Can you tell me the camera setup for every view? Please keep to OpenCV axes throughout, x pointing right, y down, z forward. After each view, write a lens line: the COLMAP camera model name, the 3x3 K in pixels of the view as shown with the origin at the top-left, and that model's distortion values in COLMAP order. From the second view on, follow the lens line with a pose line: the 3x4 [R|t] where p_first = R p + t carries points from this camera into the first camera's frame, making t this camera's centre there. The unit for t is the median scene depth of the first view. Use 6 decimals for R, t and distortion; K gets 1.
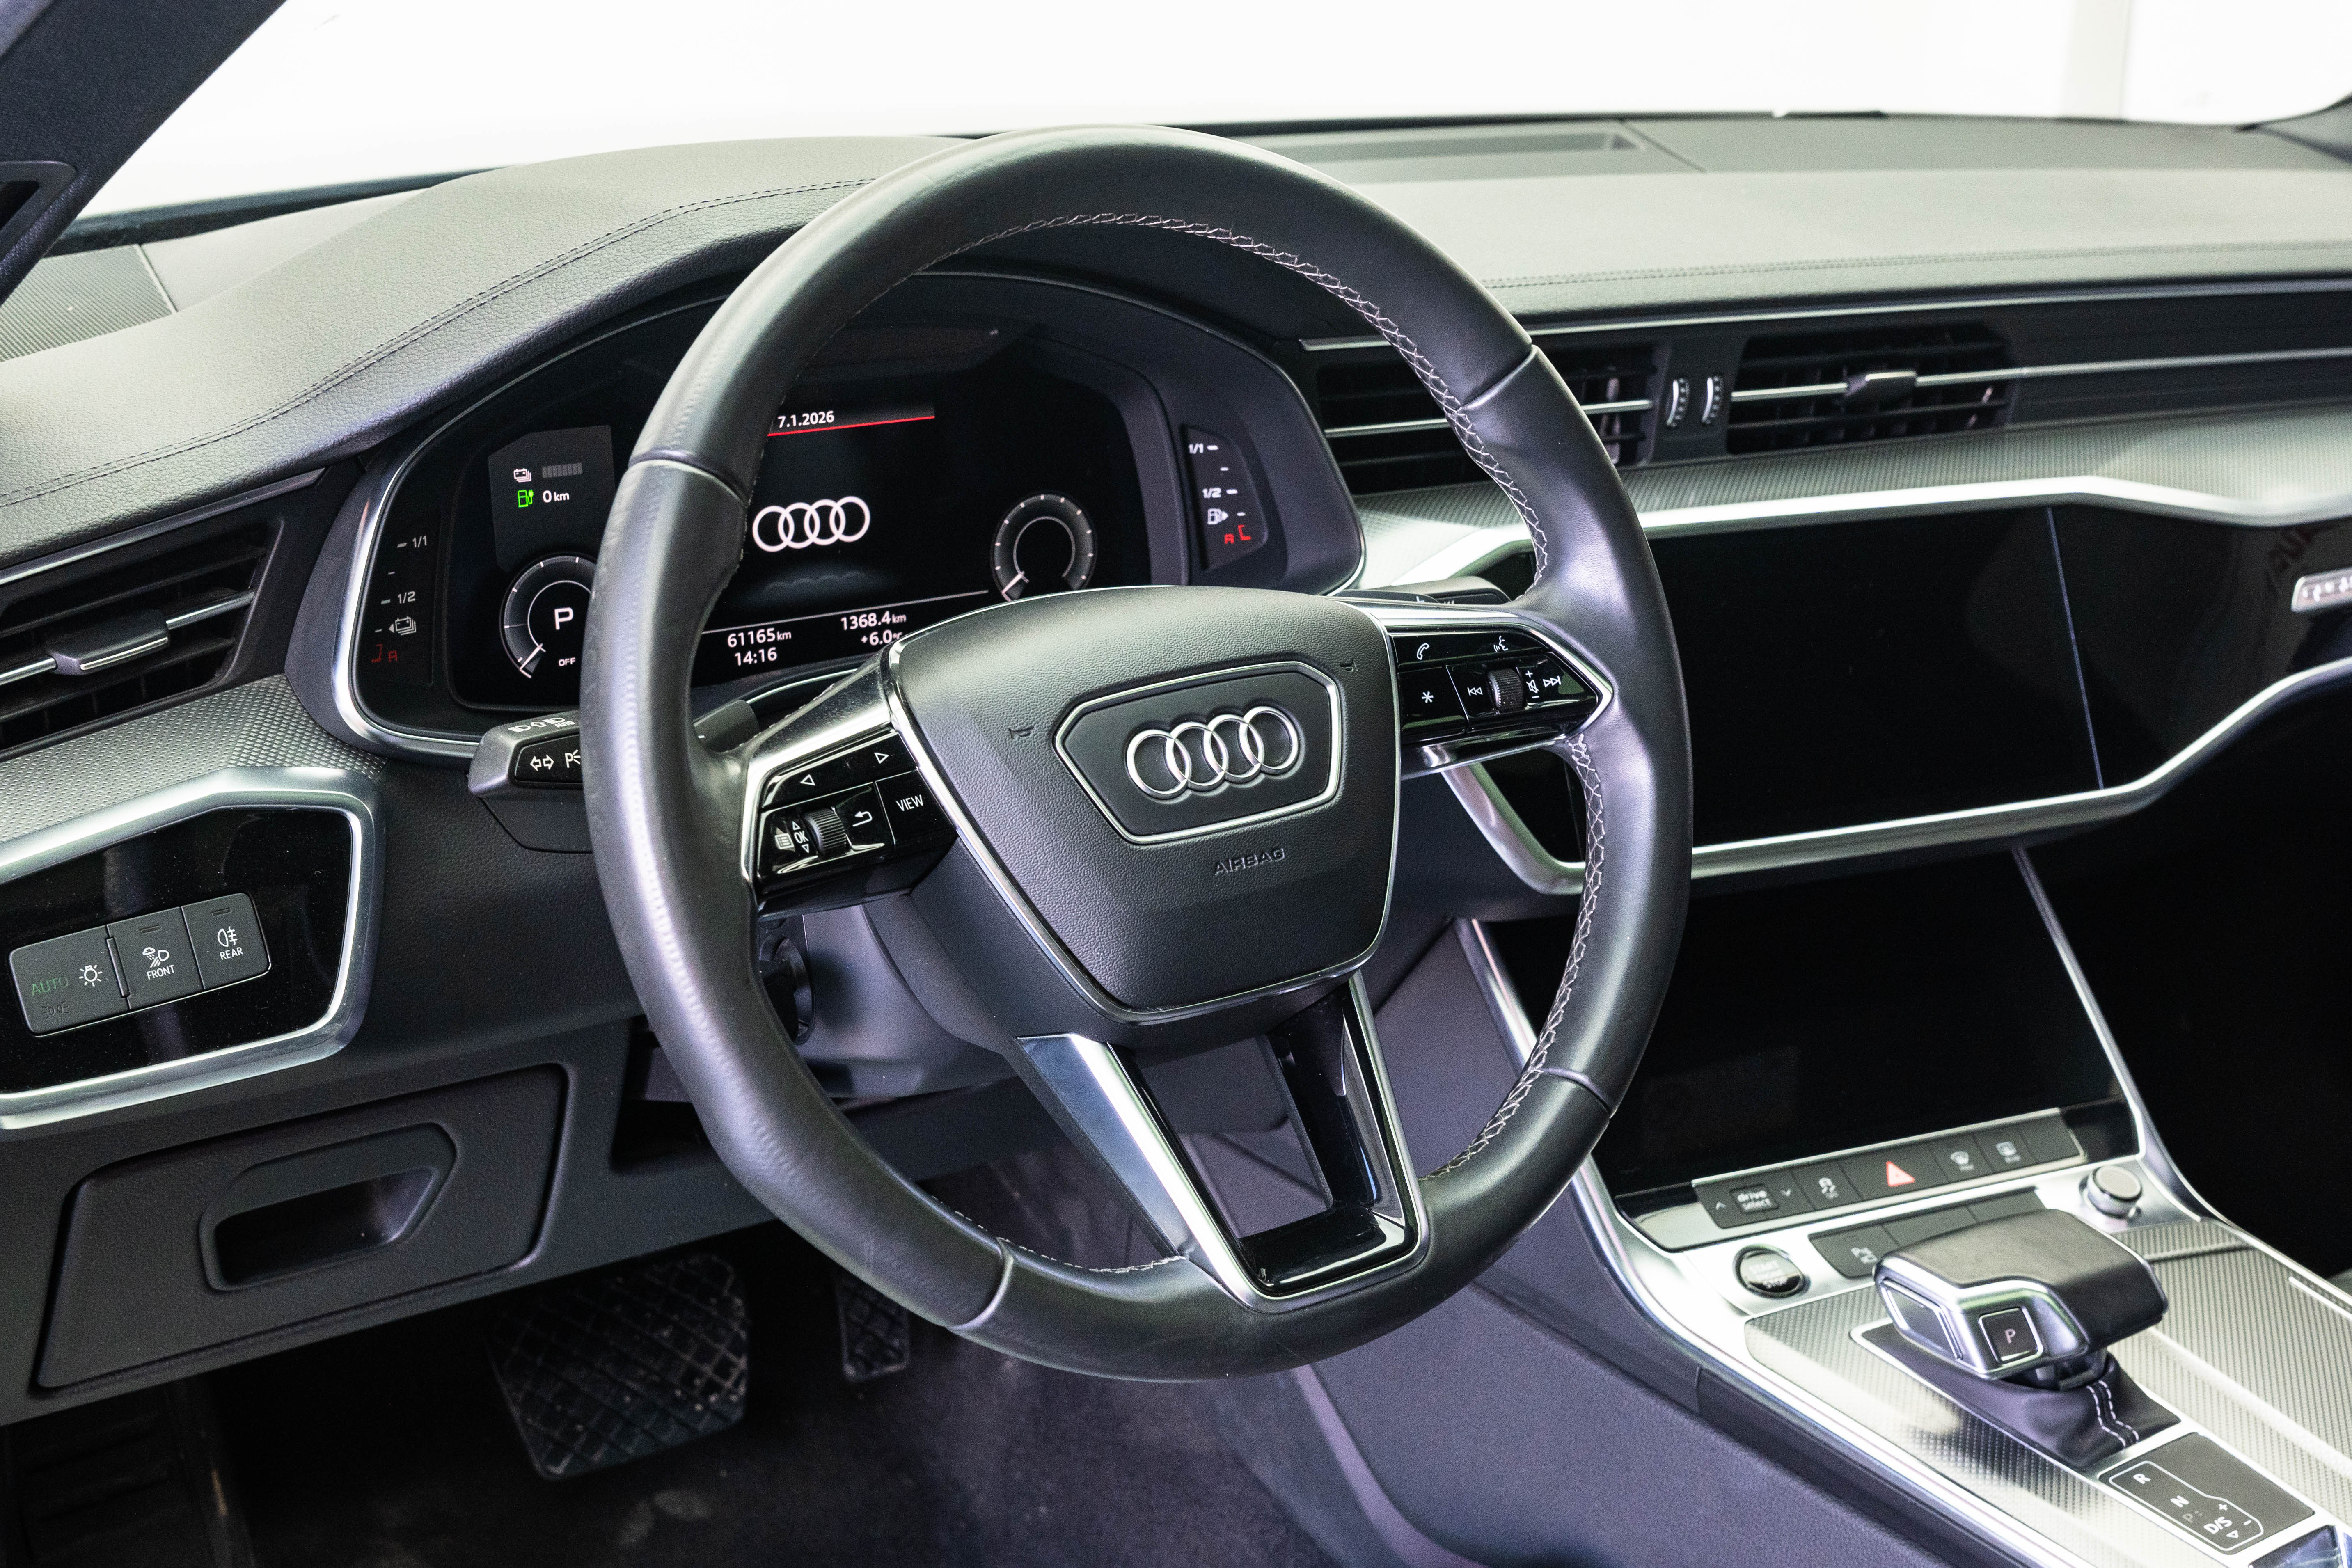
lens RADIAL K [[2959.6, 0, 1179.4], [0, 2959.6, 802.3], [0, 0, 1]] dist [-0.008460, 0.000000]
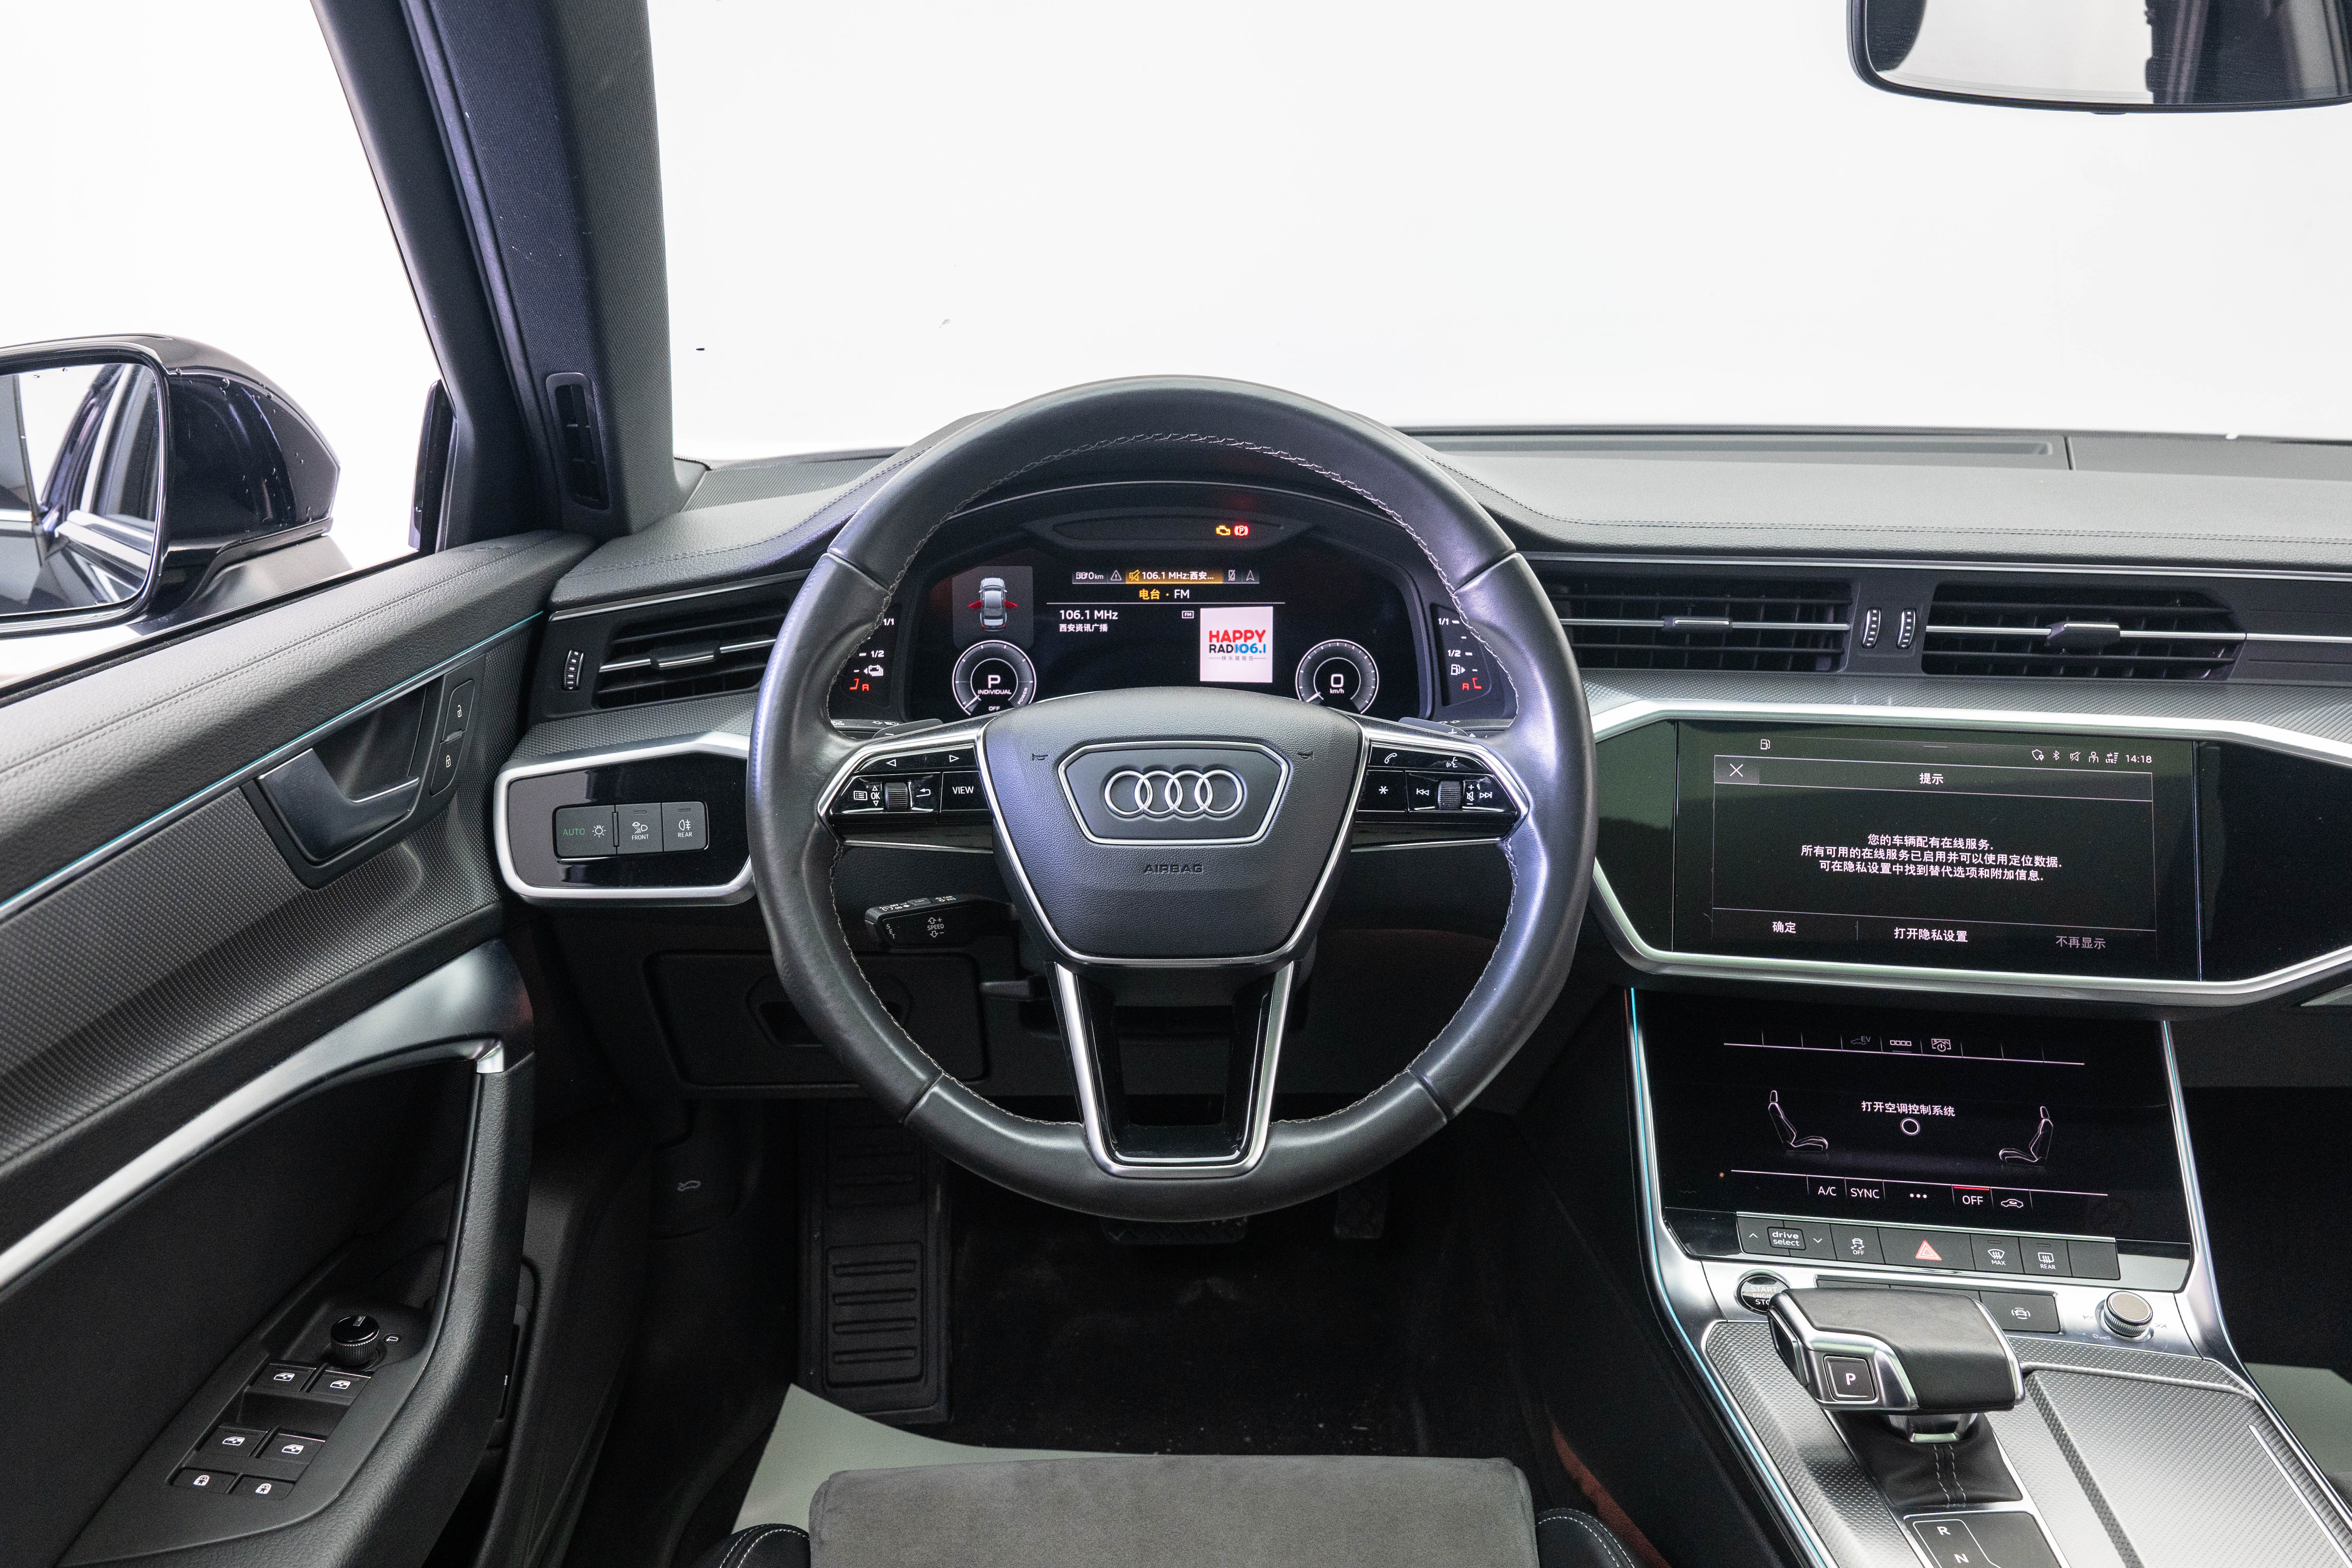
lens RADIAL K [[1890.8, 0, 1162.6], [0, 1890.8, 776.1], [0, 0, 1]] dist [-0.004561, 0.013453]
pose [[0.842538, 0.126164, -0.523653, 0.398542], [-0.159845, 0.986952, -0.019398, -0.004981], [0.514373, 0.100046, 0.851711, 0.153979]]
